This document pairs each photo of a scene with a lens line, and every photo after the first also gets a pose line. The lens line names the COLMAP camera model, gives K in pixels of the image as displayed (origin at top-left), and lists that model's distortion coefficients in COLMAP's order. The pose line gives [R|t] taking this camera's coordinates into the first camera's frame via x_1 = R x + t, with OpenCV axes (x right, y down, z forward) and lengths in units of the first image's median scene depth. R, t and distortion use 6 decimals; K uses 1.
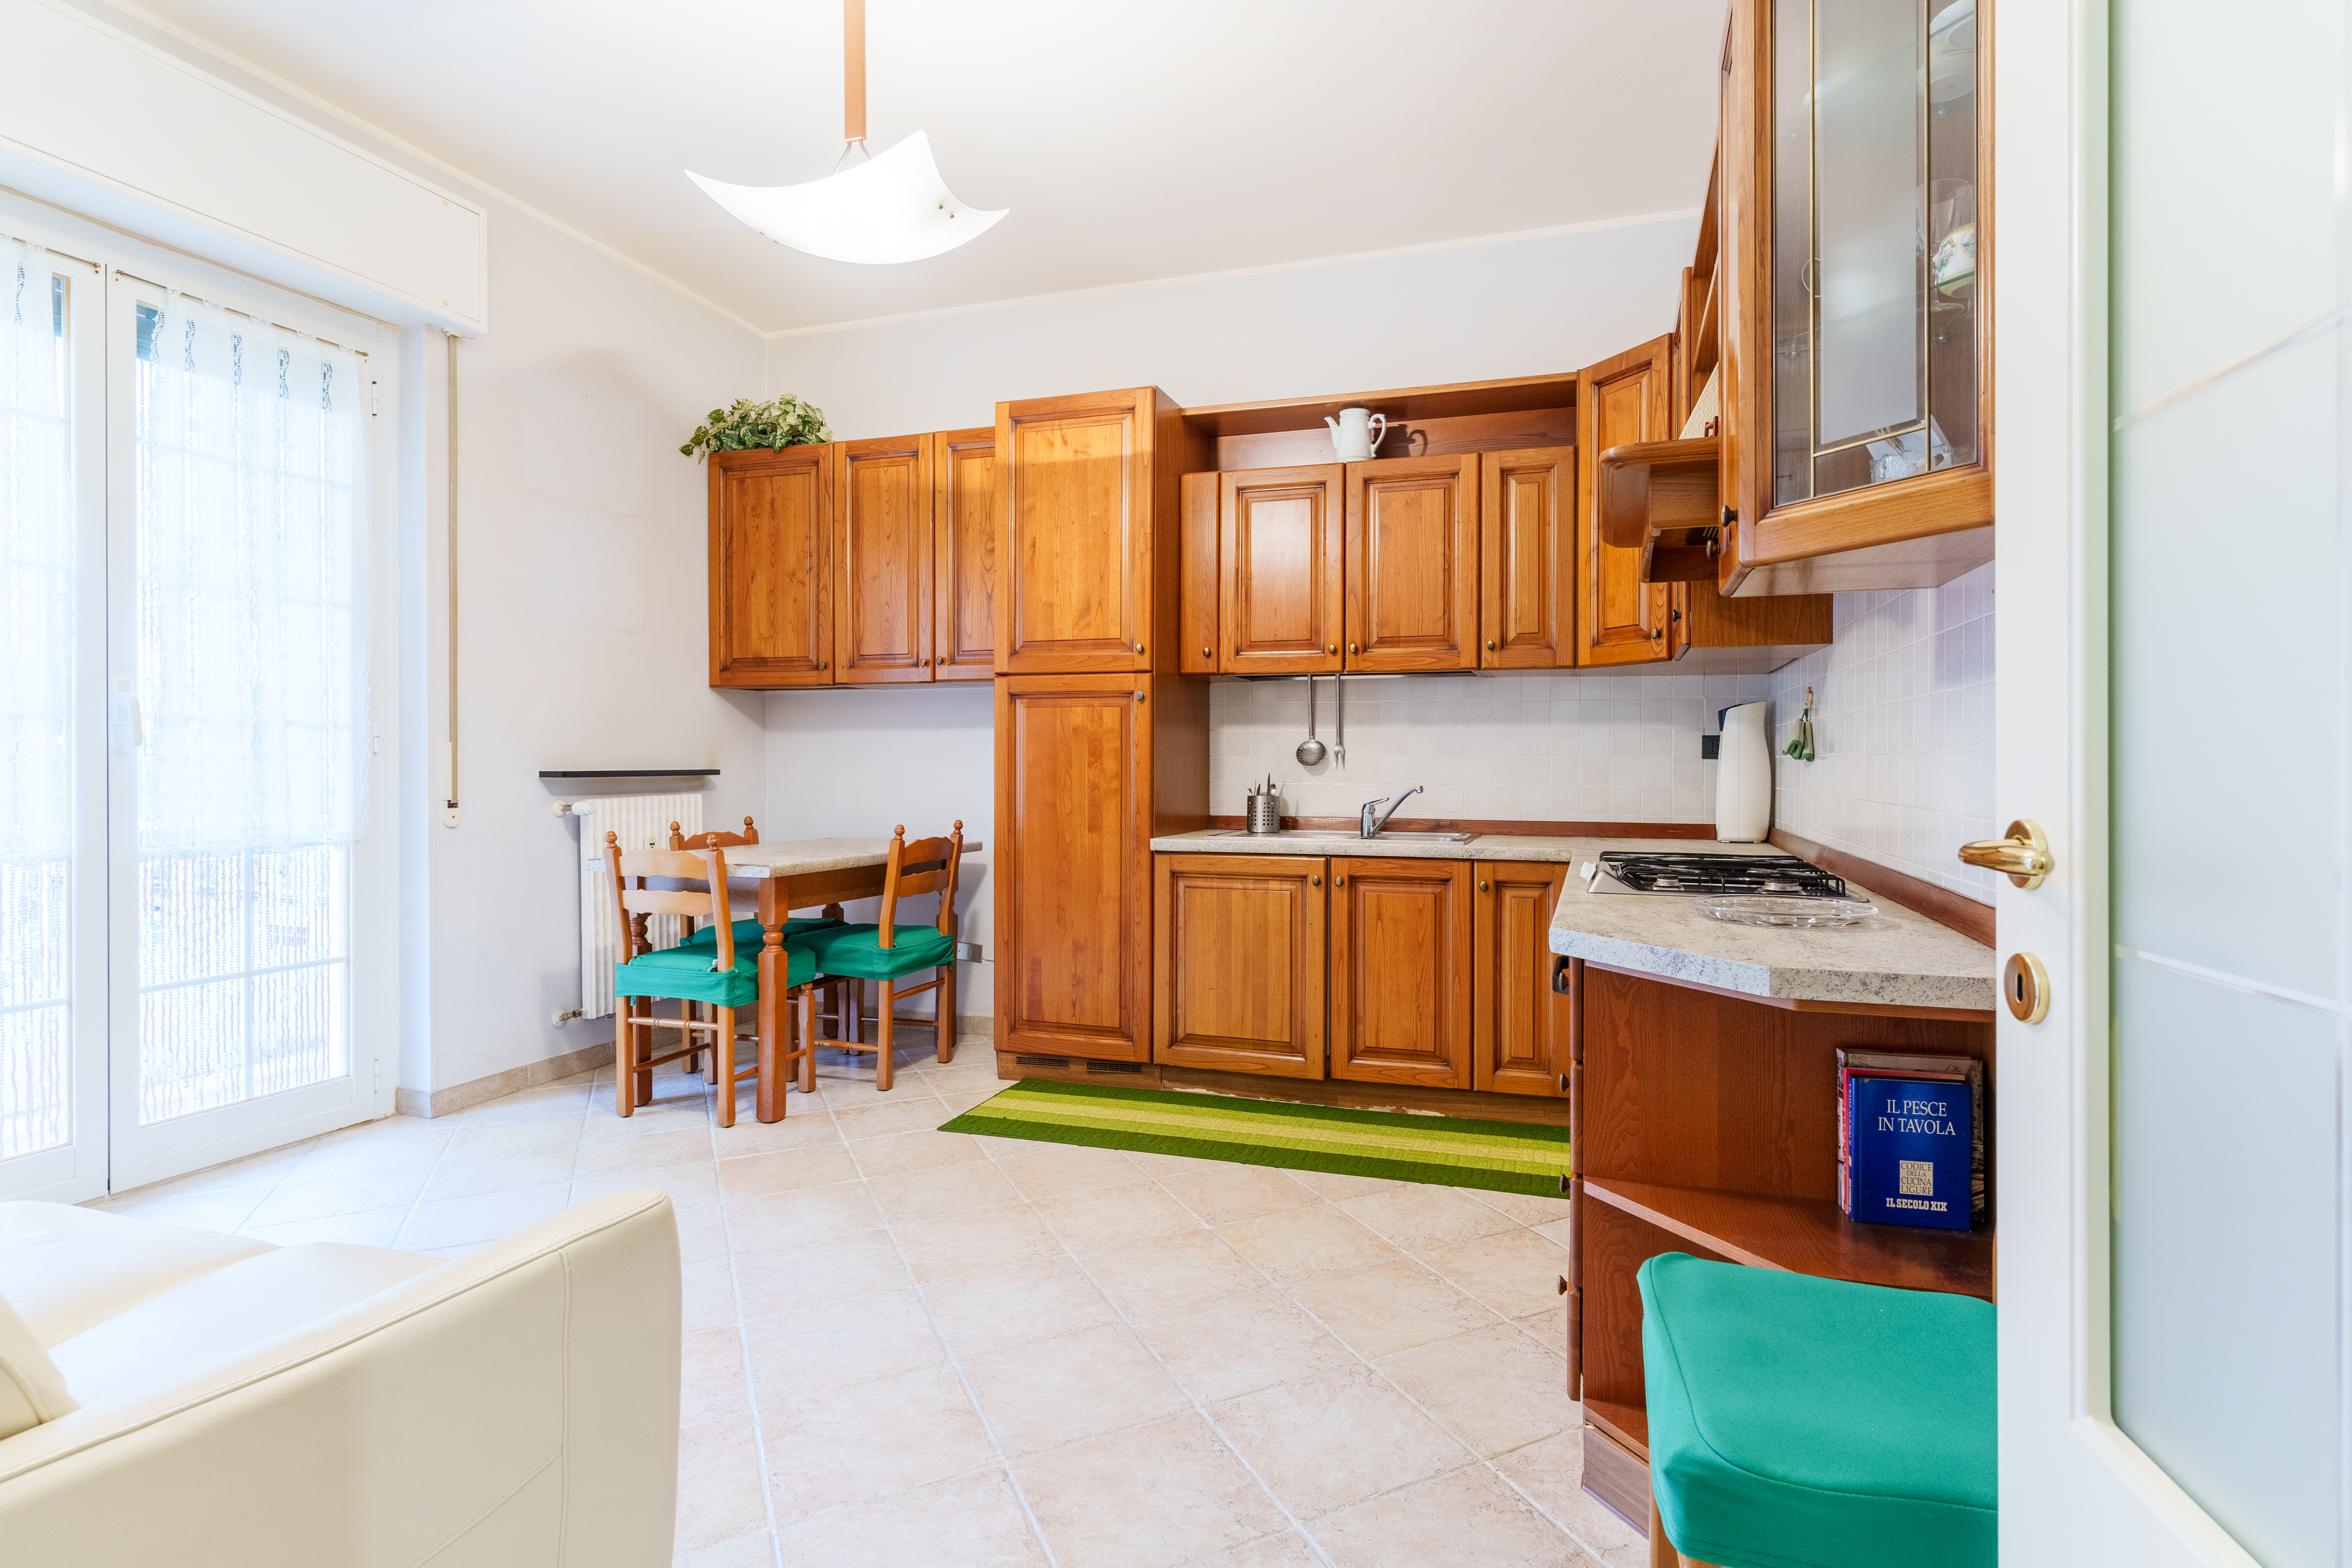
lens RADIAL K [[1160.8, 0, 1246.4], [0, 1160.8, 753.3], [0, 0, 1]] dist [0.001694, 0.000436]
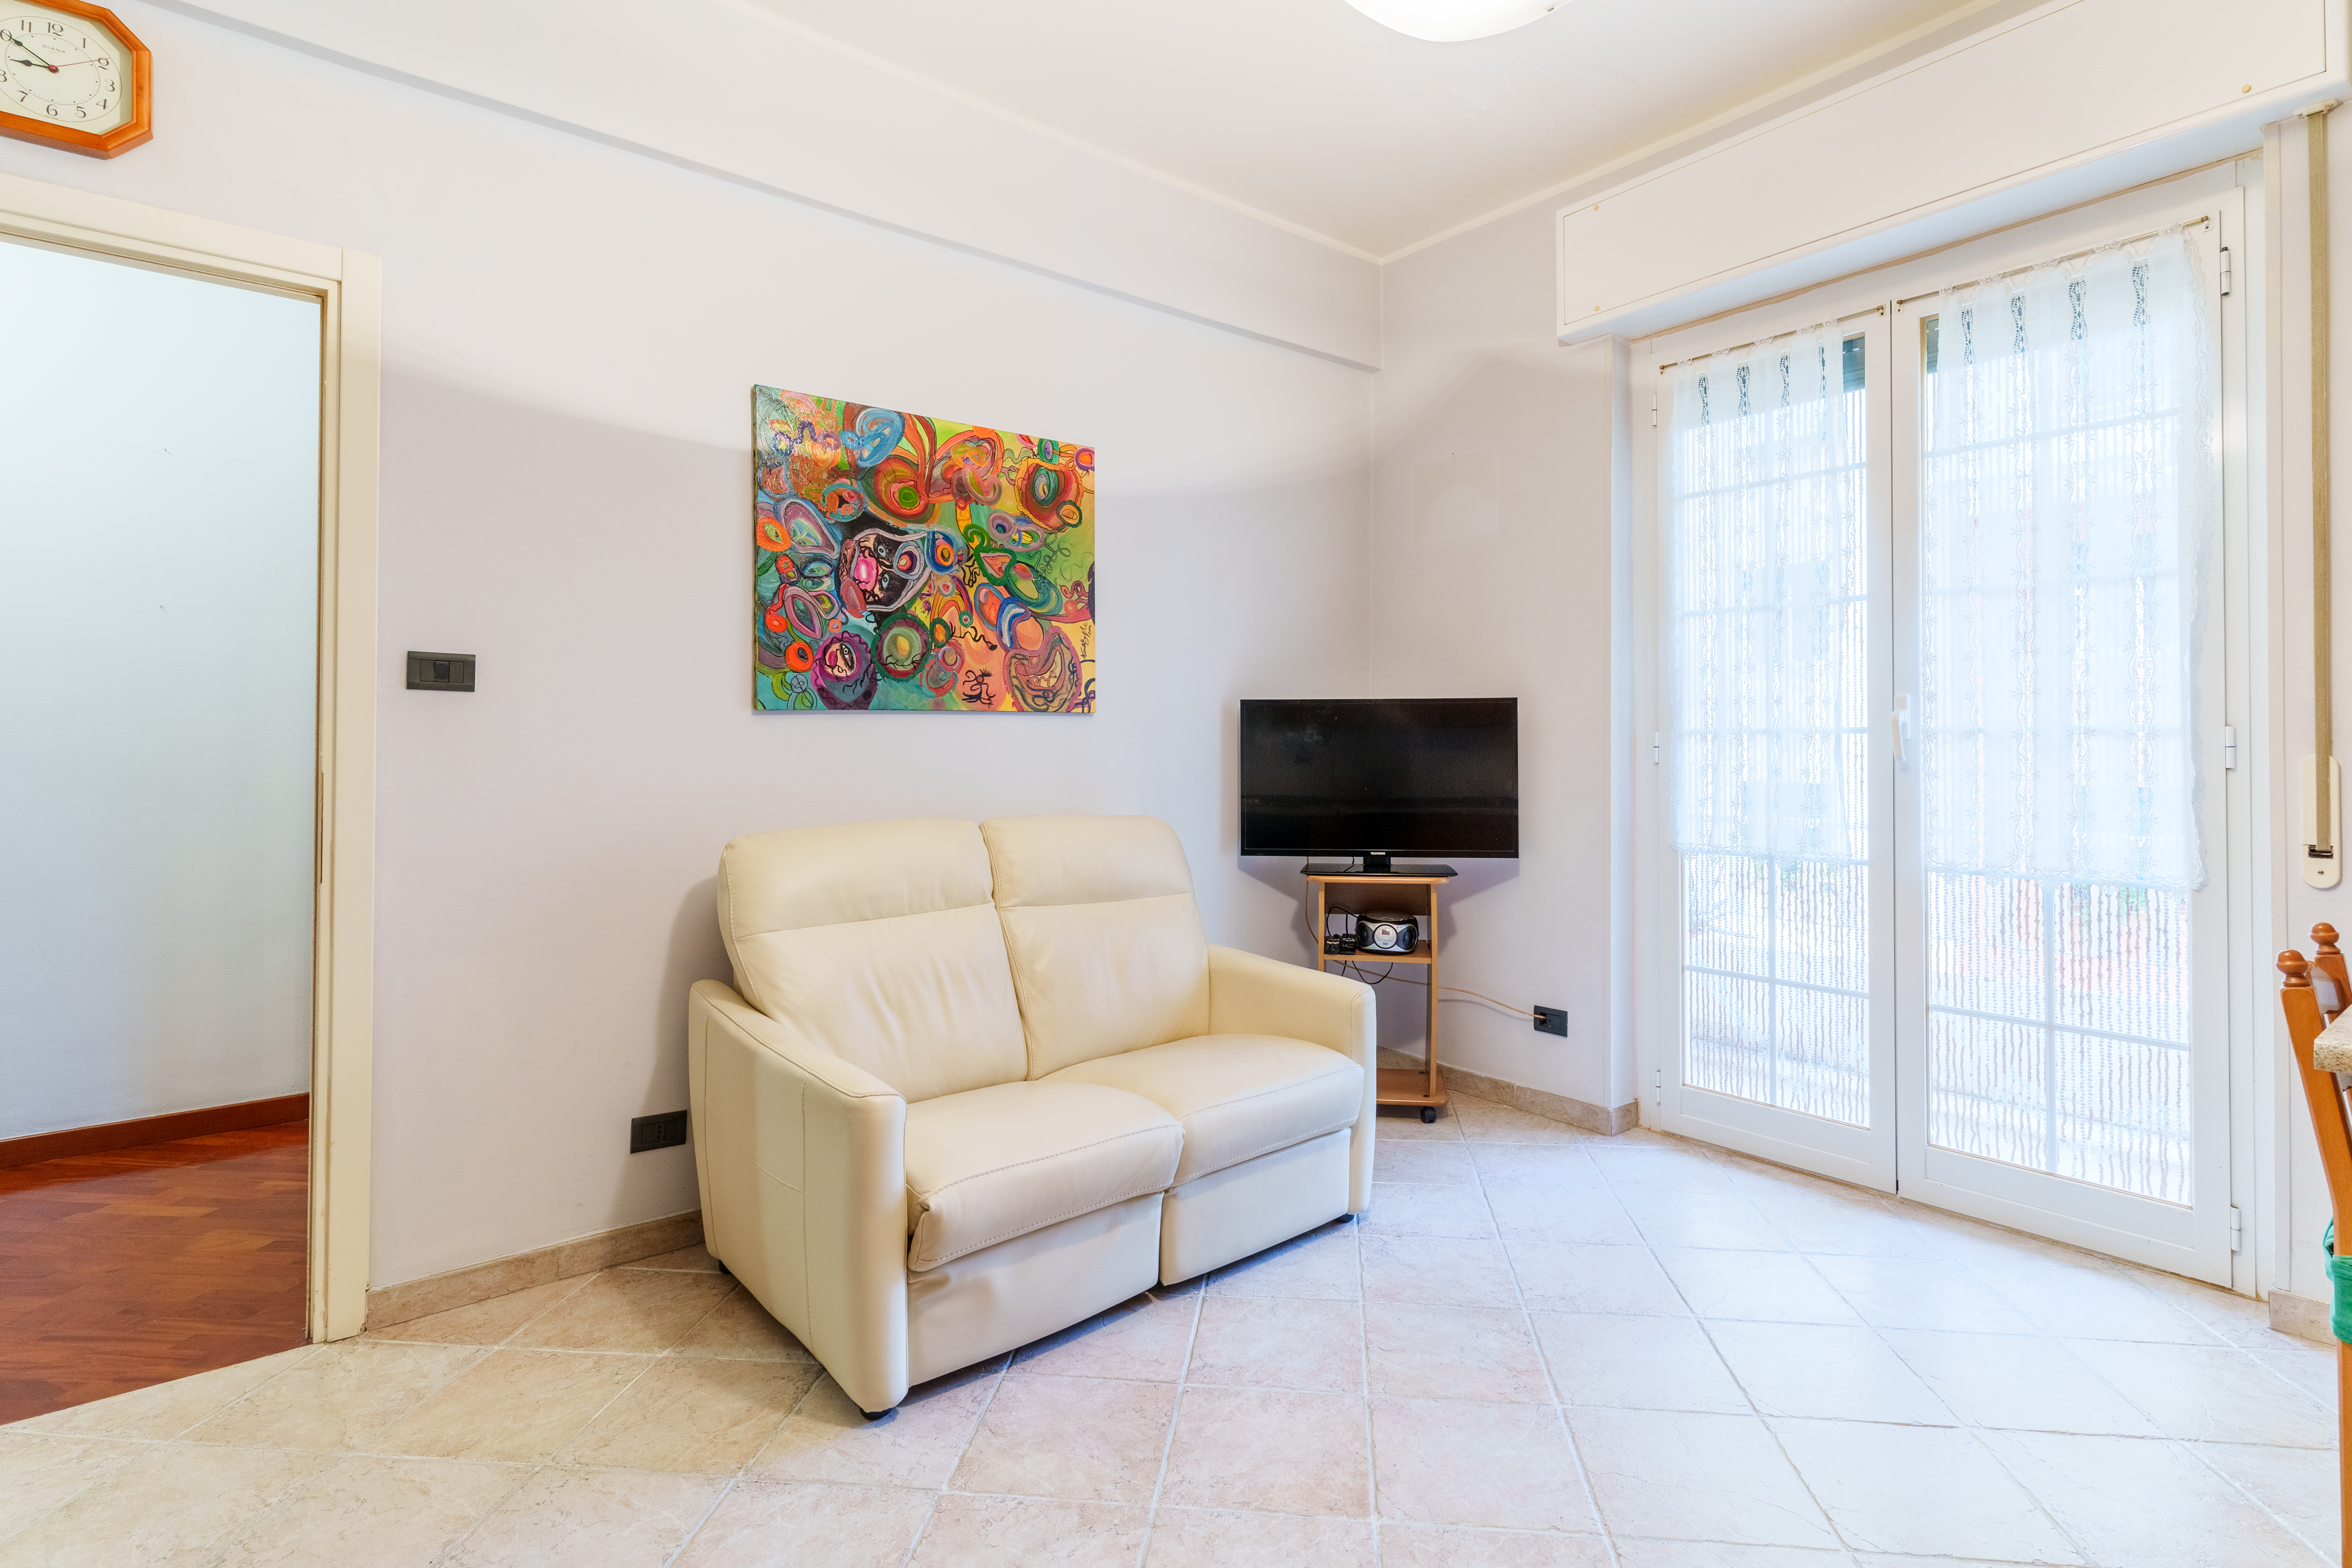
lens RADIAL K [[1144.3, 0, 1156.5], [0, 1144.3, 726.5], [0, 0, 1]] dist [0.001182, 0.000416]
pose [[-0.571224, -0.016016, -0.820638, 0.175842], [0.005717, 0.999708, -0.023490, -0.012310], [0.820774, -0.018110, -0.570966, 0.769804]]
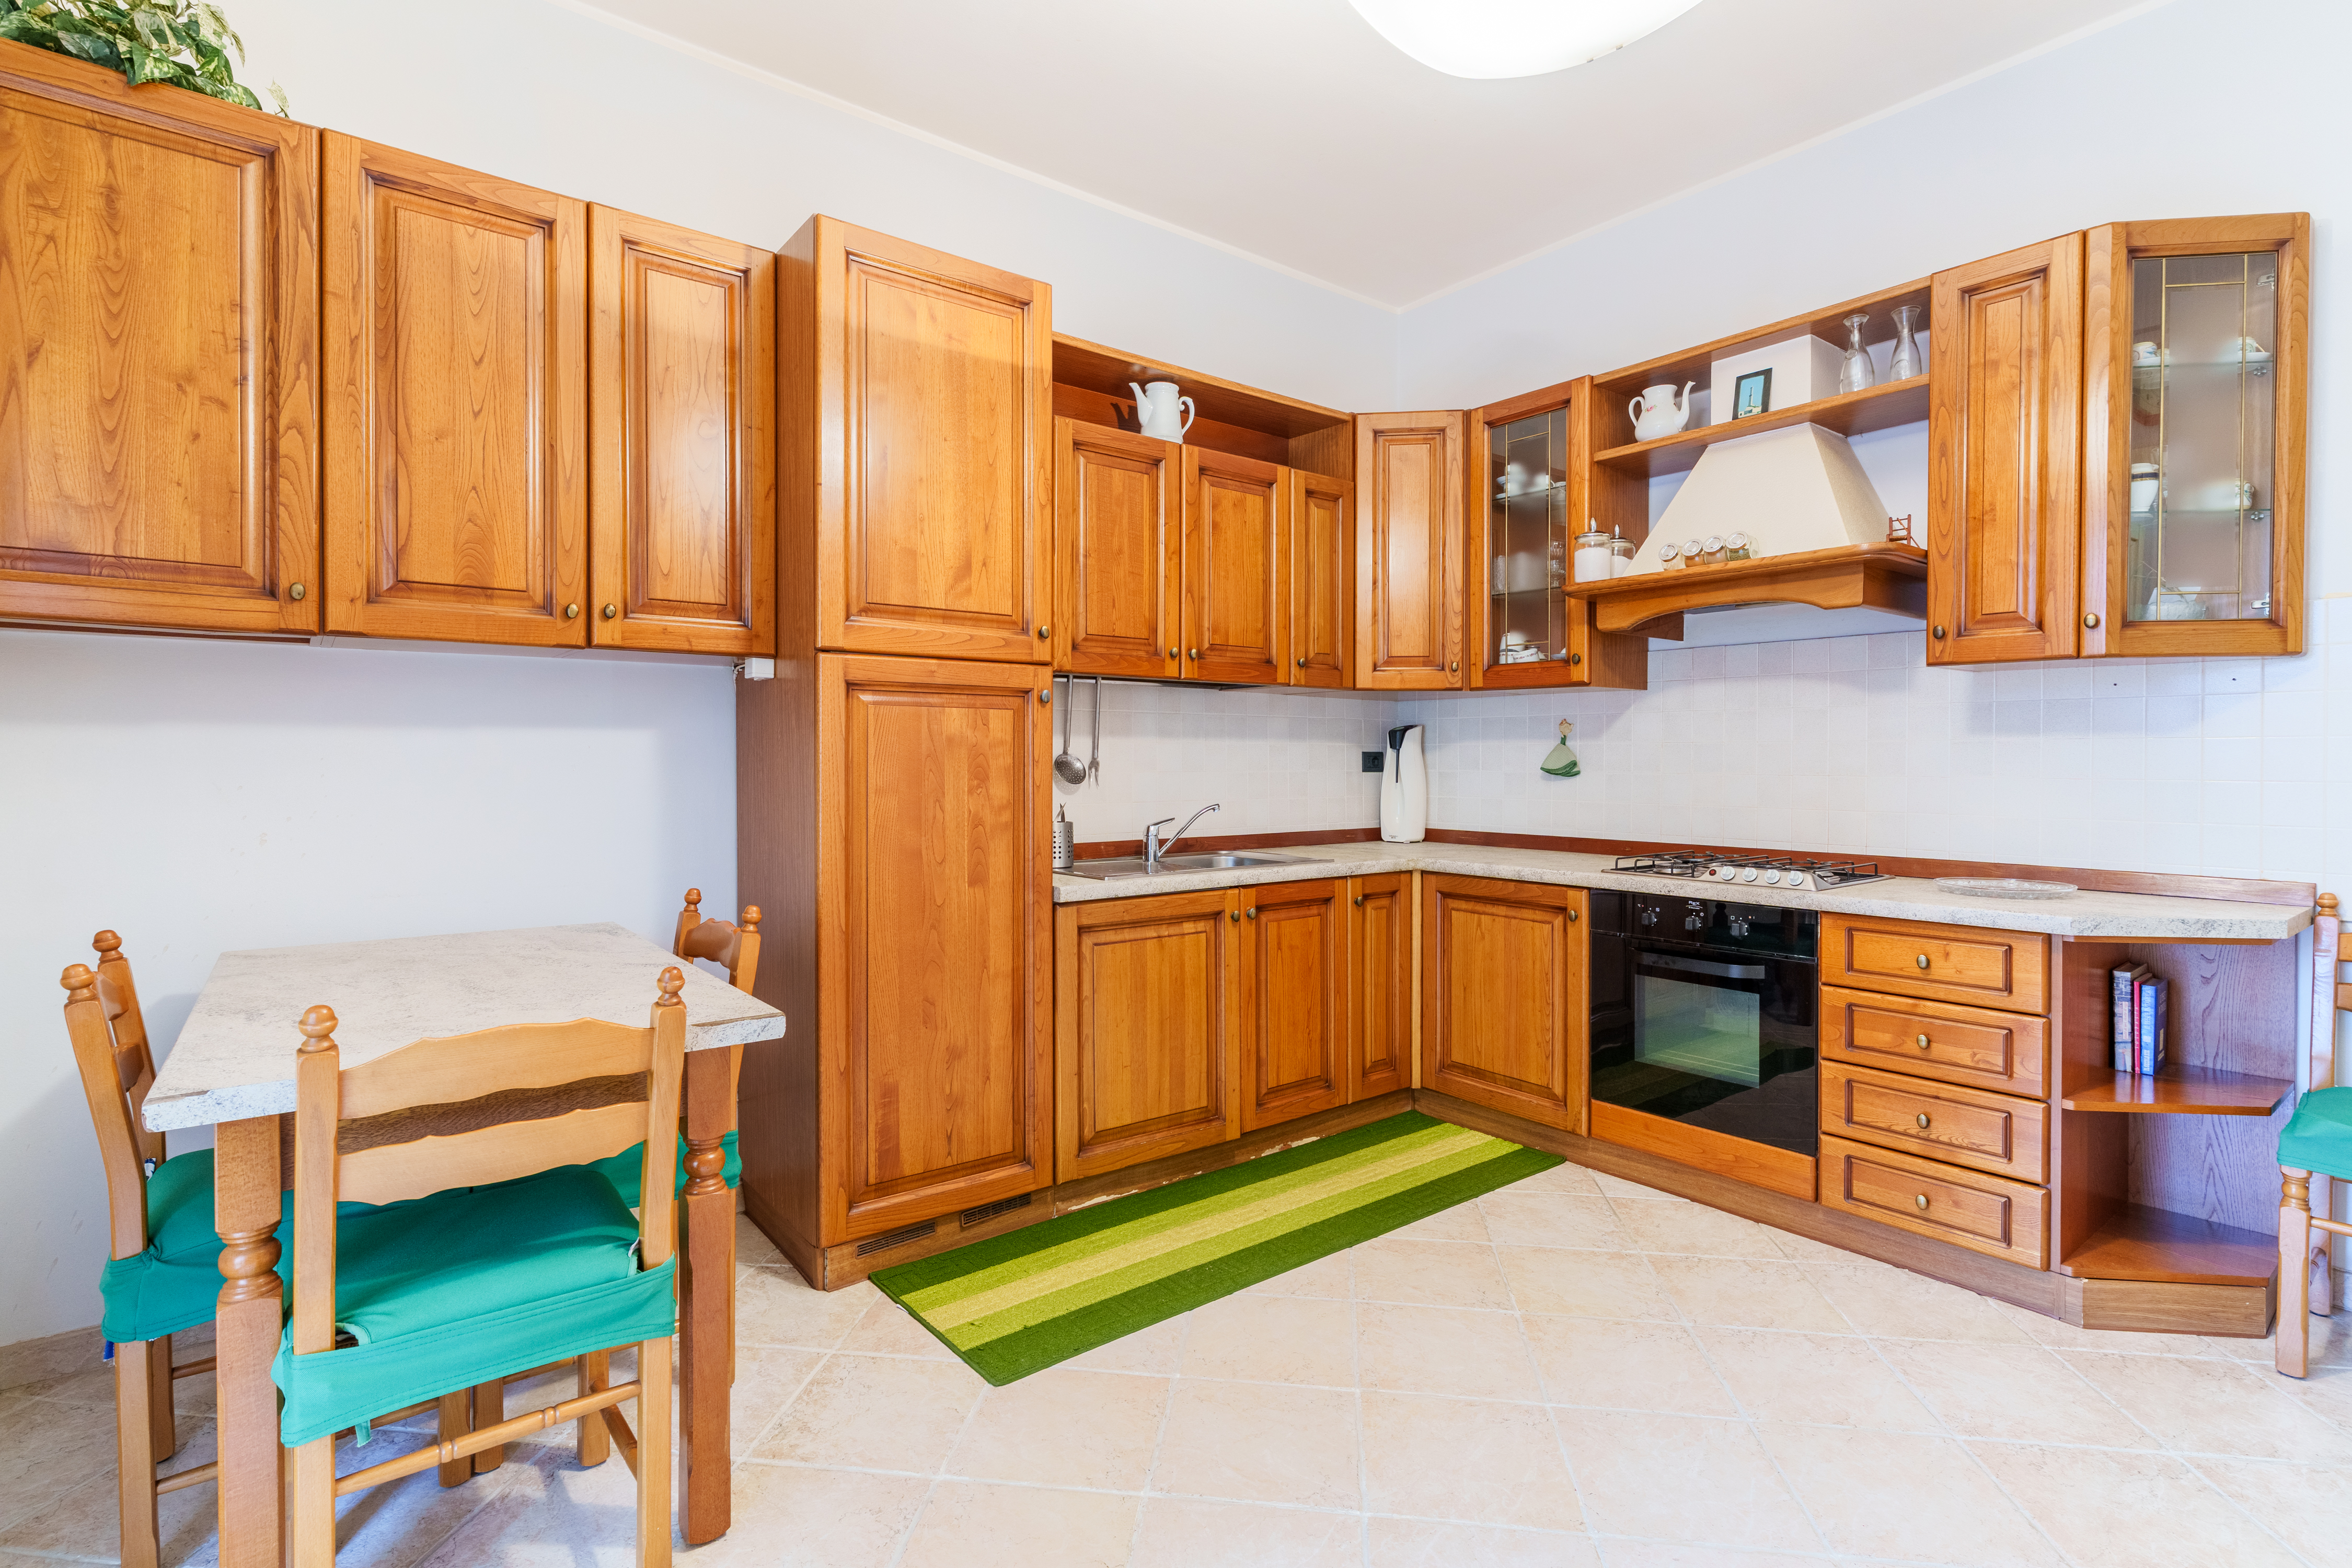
lens RADIAL K [[1124.8, 0, 1168.3], [0, 1124.8, 751.8], [0, 0, 1]] dist [-0.000005, 0.000897]
pose [[0.561043, 0.002900, 0.827782, -0.636314], [-0.007403, 0.999971, 0.001515, -0.015453], [-0.827754, -0.006978, 0.561048, 0.523869]]
